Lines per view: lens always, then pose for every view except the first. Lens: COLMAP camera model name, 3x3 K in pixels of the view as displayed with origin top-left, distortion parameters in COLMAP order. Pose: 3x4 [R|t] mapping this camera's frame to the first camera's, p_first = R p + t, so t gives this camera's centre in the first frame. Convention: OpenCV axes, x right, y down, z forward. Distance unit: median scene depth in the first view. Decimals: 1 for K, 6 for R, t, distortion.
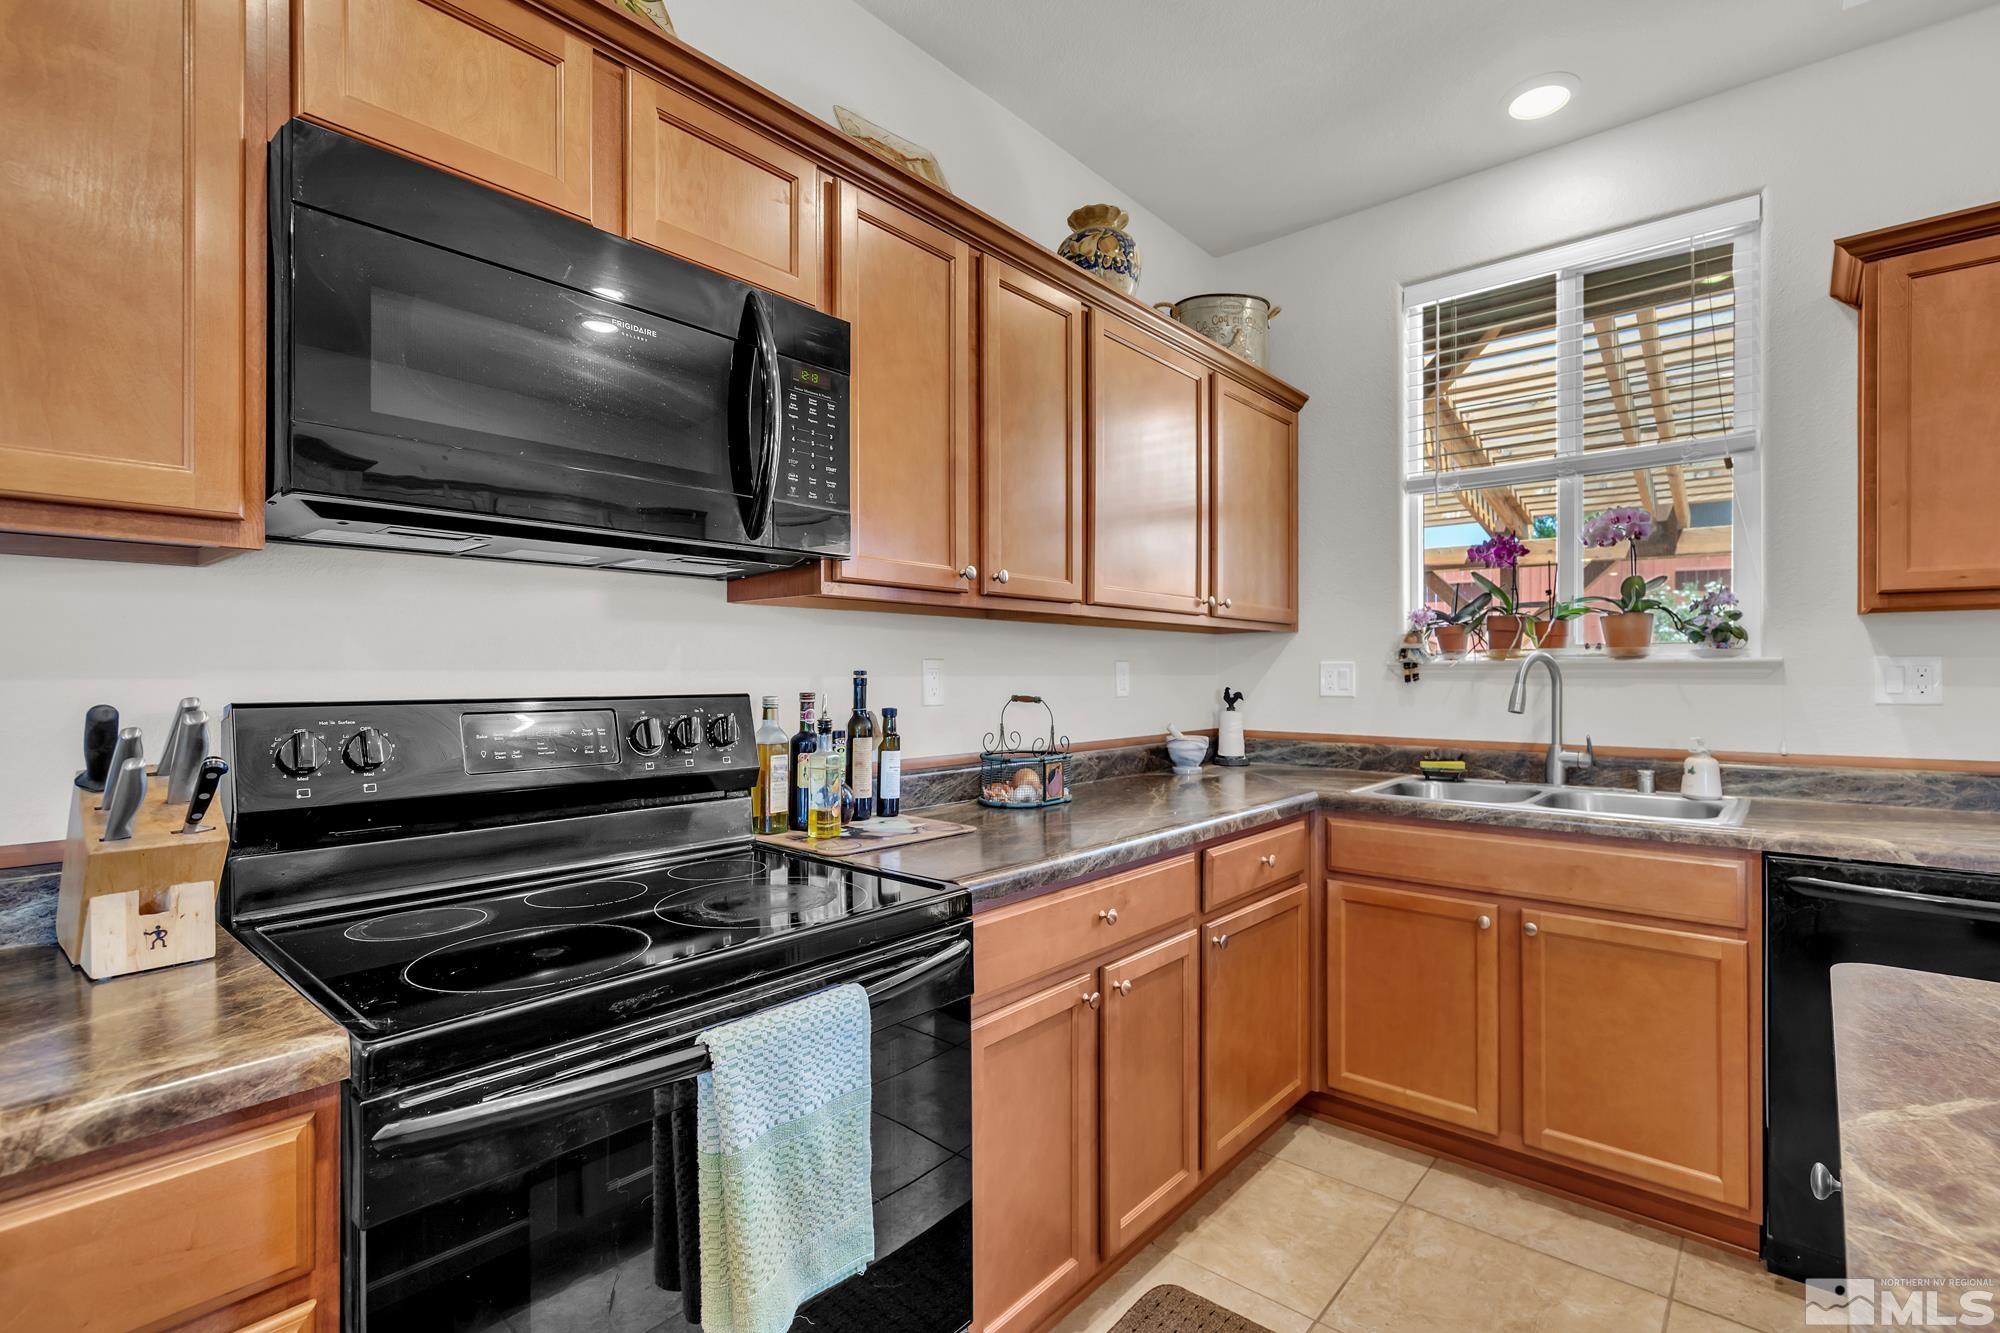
lens RADIAL K [[917.9, 0, 998.7], [0, 917.9, 671.7], [0, 0, 1]] dist [0.000153, 0.000074]
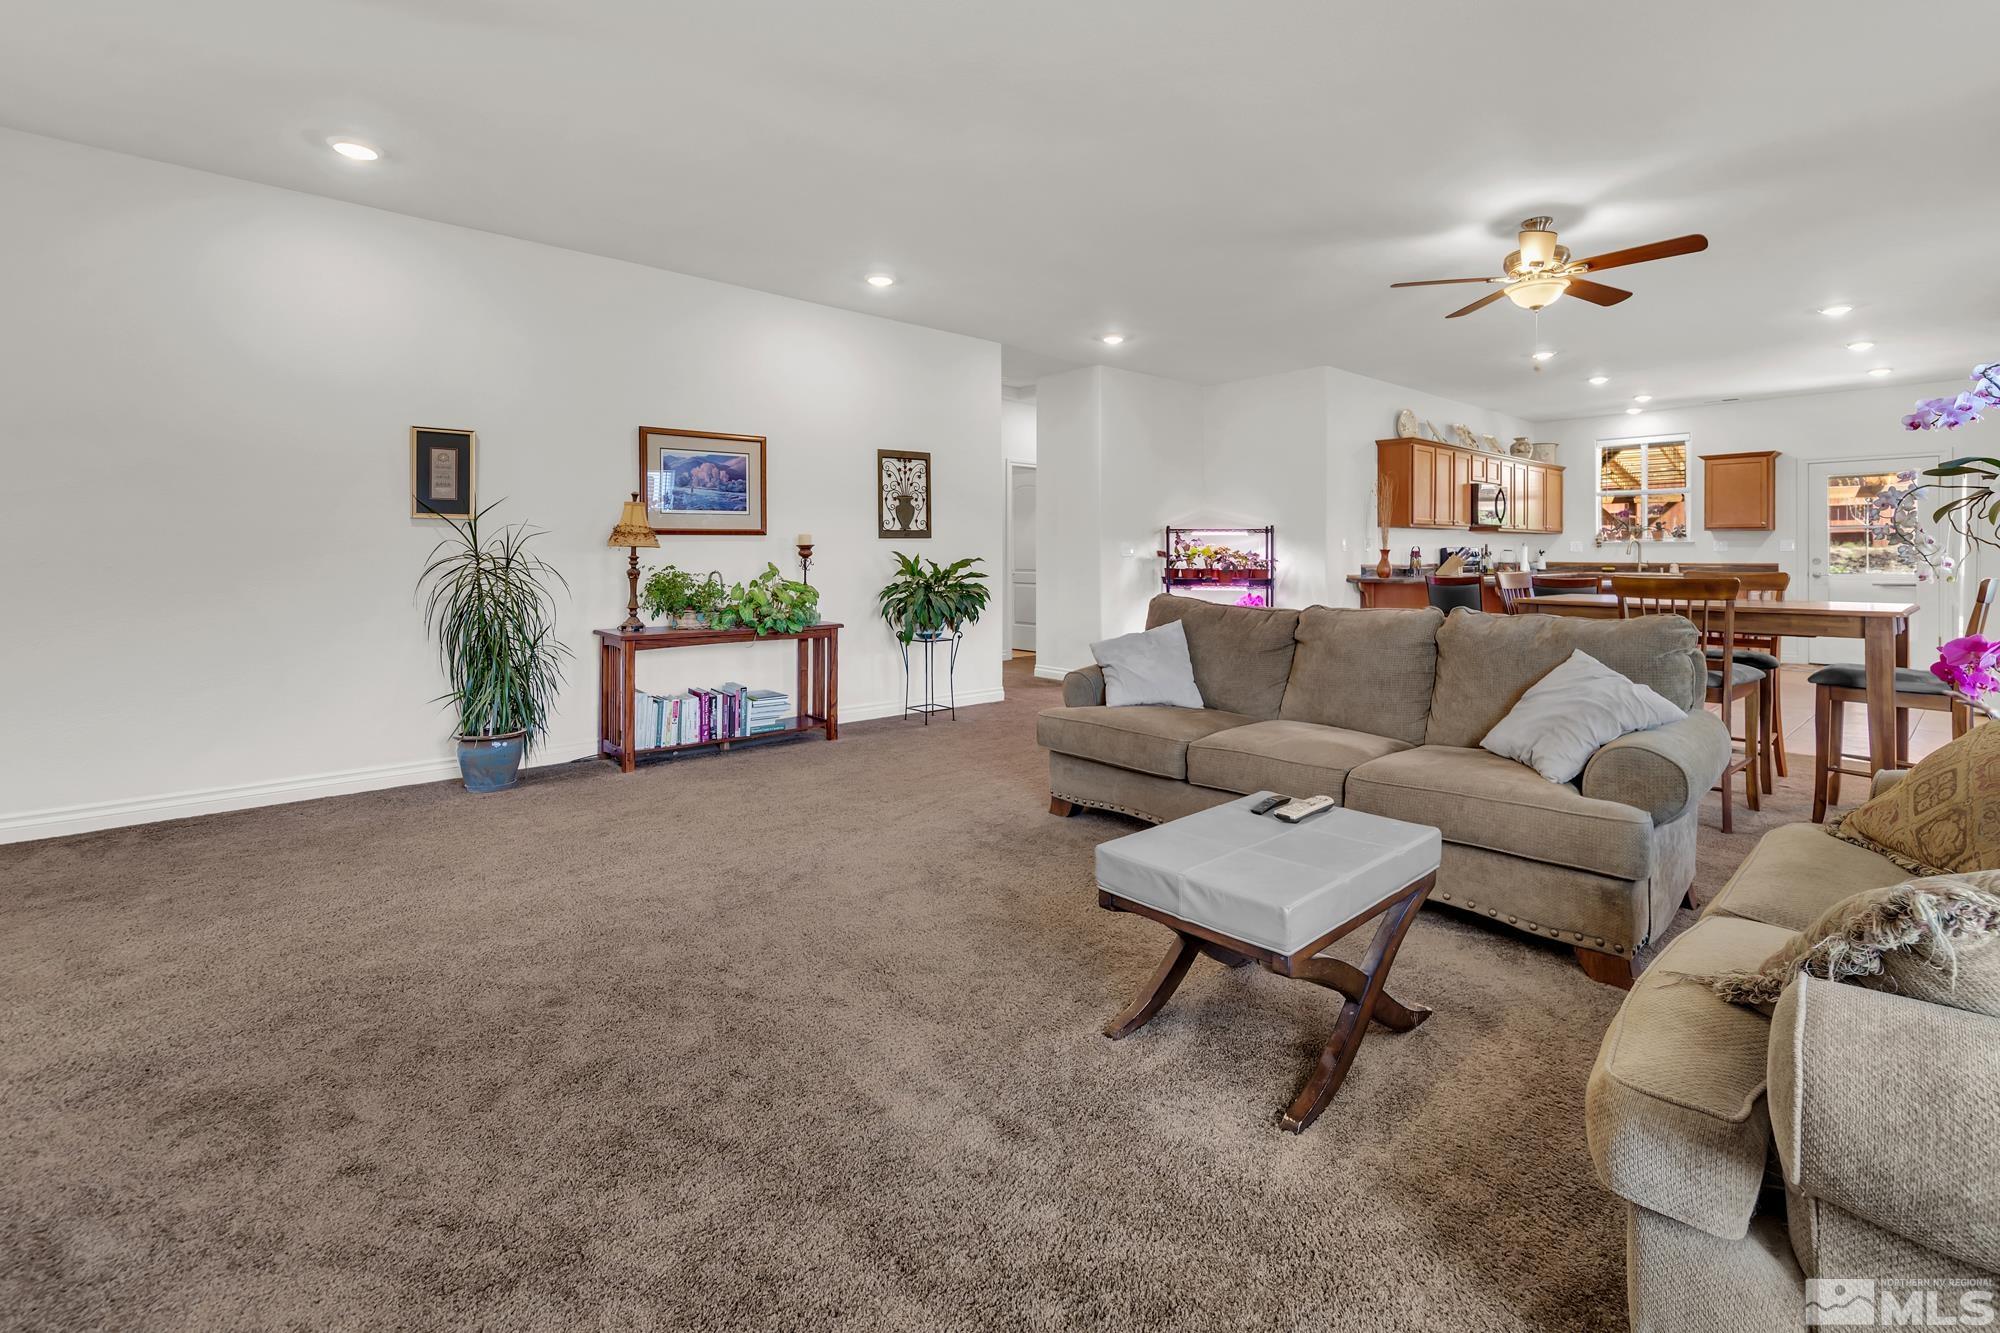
lens RADIAL K [[887.7, 0, 1000.5], [0, 887.7, 550.8], [0, 0, 1]] dist [0.002646, 0.000420]
pose [[0.991551, 0.001457, -0.129711, -1.809510], [-0.001626, 0.999998, -0.001199, 0.039952], [0.129709, 0.001400, 0.991551, -3.509364]]
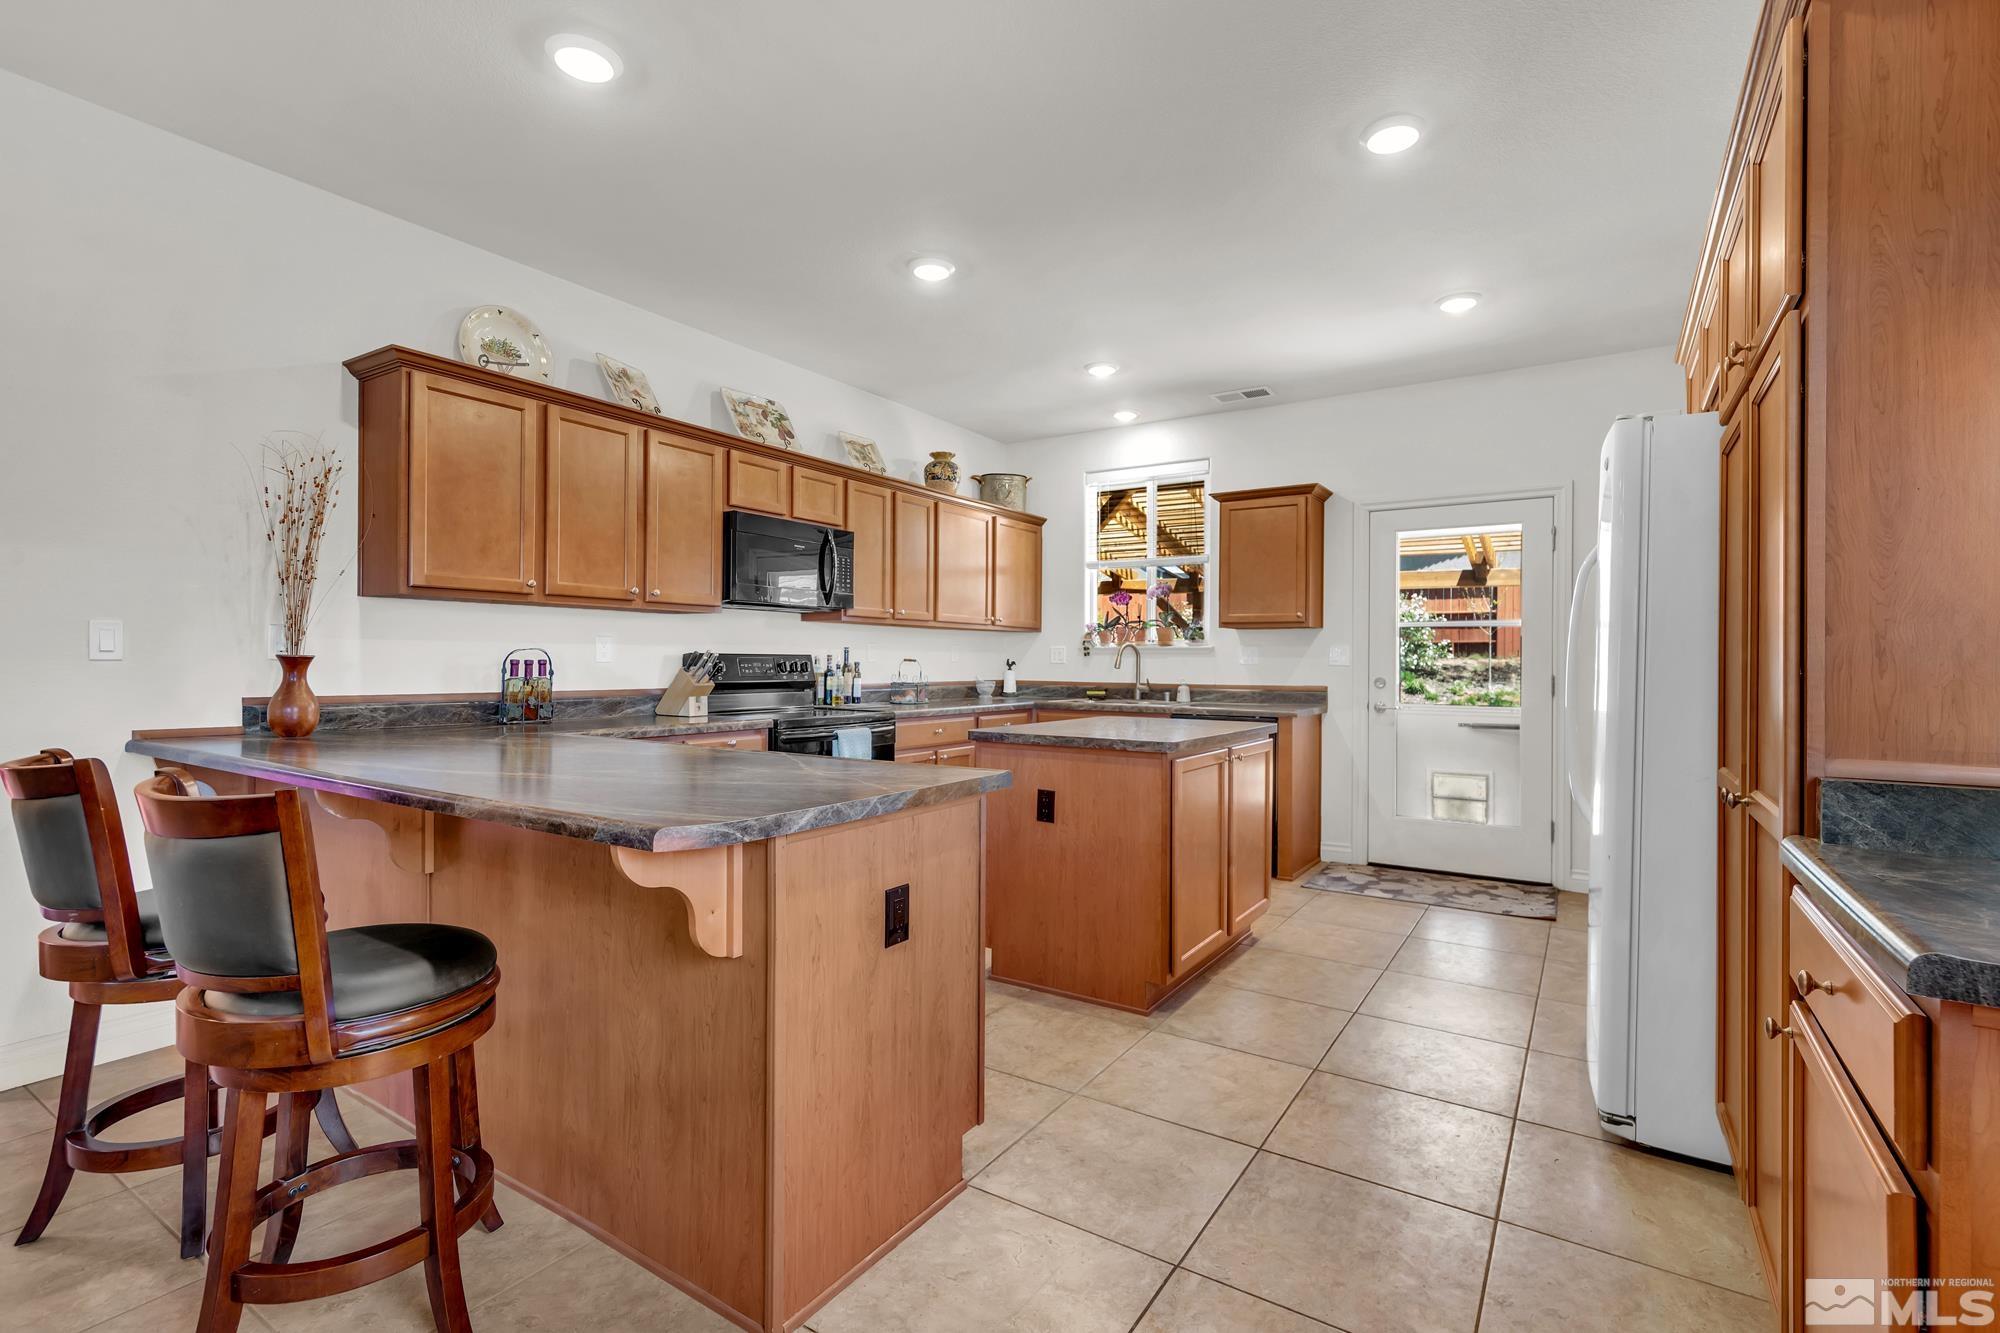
lens RADIAL K [[917.9, 0, 998.7], [0, 917.9, 671.7], [0, 0, 1]] dist [0.000153, 0.000074]
pose [[0.990681, 0.006711, 0.136040, -0.064232], [-0.008530, 0.999882, 0.012793, 0.026294], [-0.135938, -0.013834, 0.990621, -1.363549]]
